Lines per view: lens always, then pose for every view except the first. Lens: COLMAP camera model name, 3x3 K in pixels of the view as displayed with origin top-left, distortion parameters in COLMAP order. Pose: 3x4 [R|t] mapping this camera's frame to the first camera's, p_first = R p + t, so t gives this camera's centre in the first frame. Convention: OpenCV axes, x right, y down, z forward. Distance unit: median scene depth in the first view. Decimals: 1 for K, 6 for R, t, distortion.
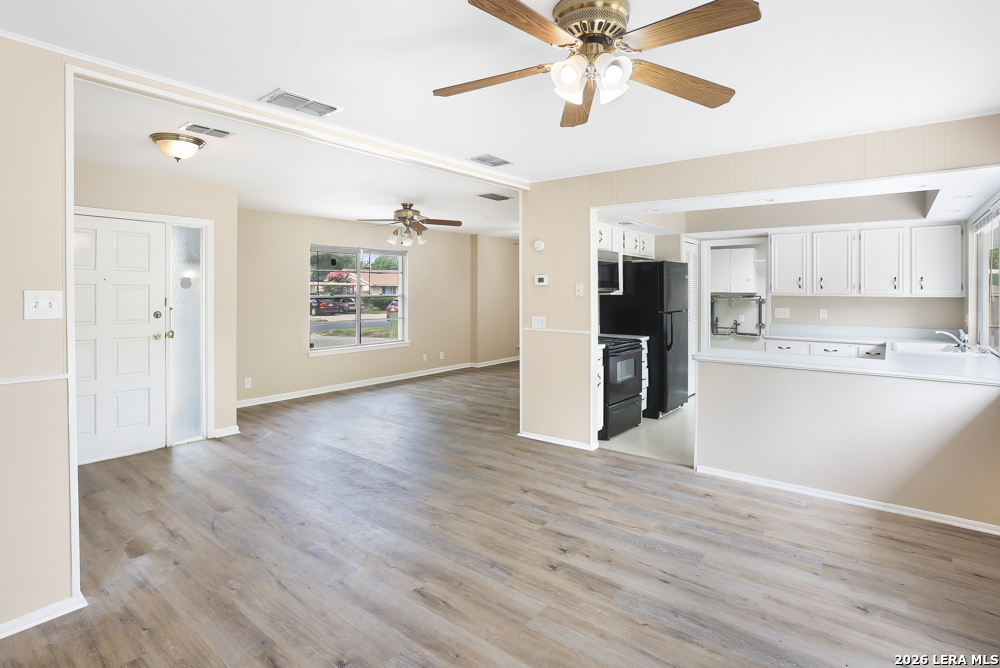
lens RADIAL K [[524.1, 0, 499.3], [0, 524.1, 280.5], [0, 0, 1]] dist [-0.068065, 0.028187]
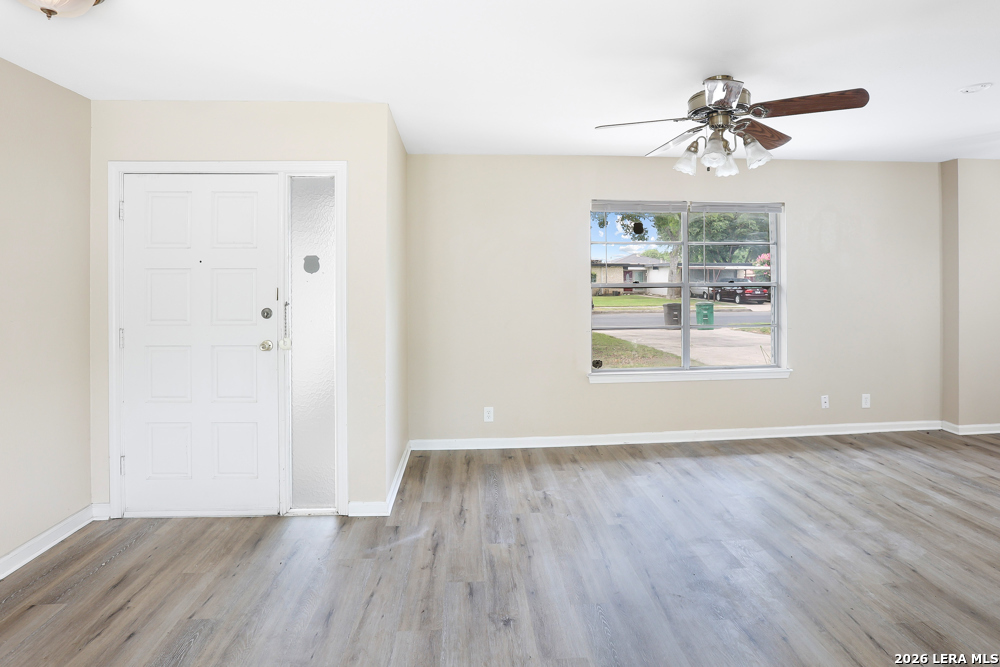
lens RADIAL K [[520.1, 0, 499.4], [0, 520.1, 275.3], [0, 0, 1]] dist [-0.048747, 0.022429]
pose [[0.688535, -0.000852, -0.725202, 0.006250], [0.014206, 0.999823, 0.012314, 0.007119], [0.725064, -0.018781, 0.688426, 0.366810]]
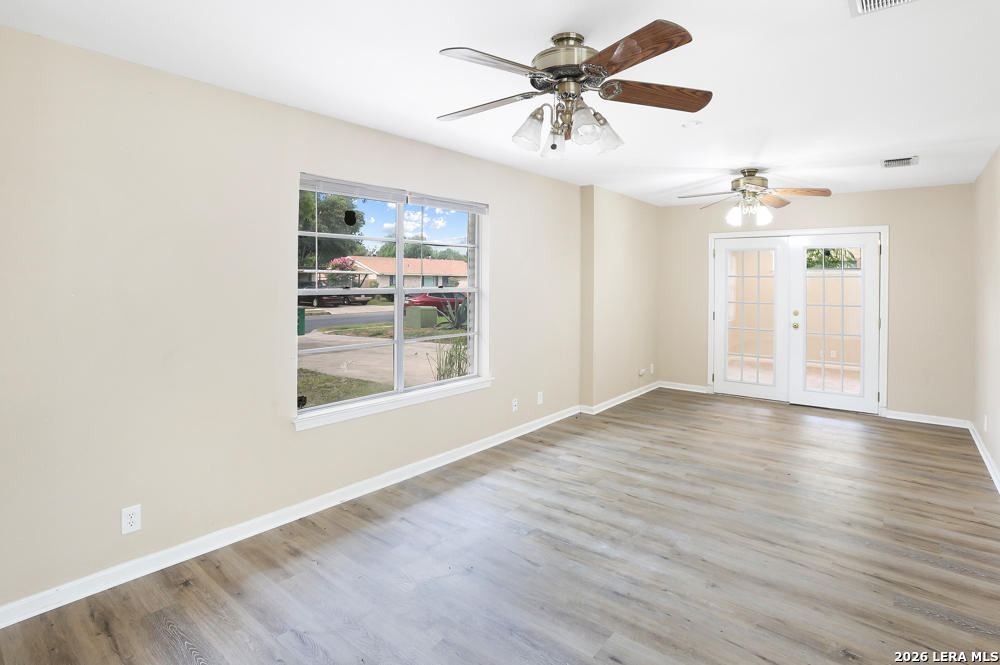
lens RADIAL K [[524.1, 0, 499.3], [0, 524.1, 279.0], [0, 0, 1]] dist [-0.068065, 0.028187]
pose [[0.999938, 0.010032, -0.004898, -0.143032], [-0.009955, 0.999831, 0.015434, 0.008304], [0.005052, -0.015384, 0.999869, 0.419034]]
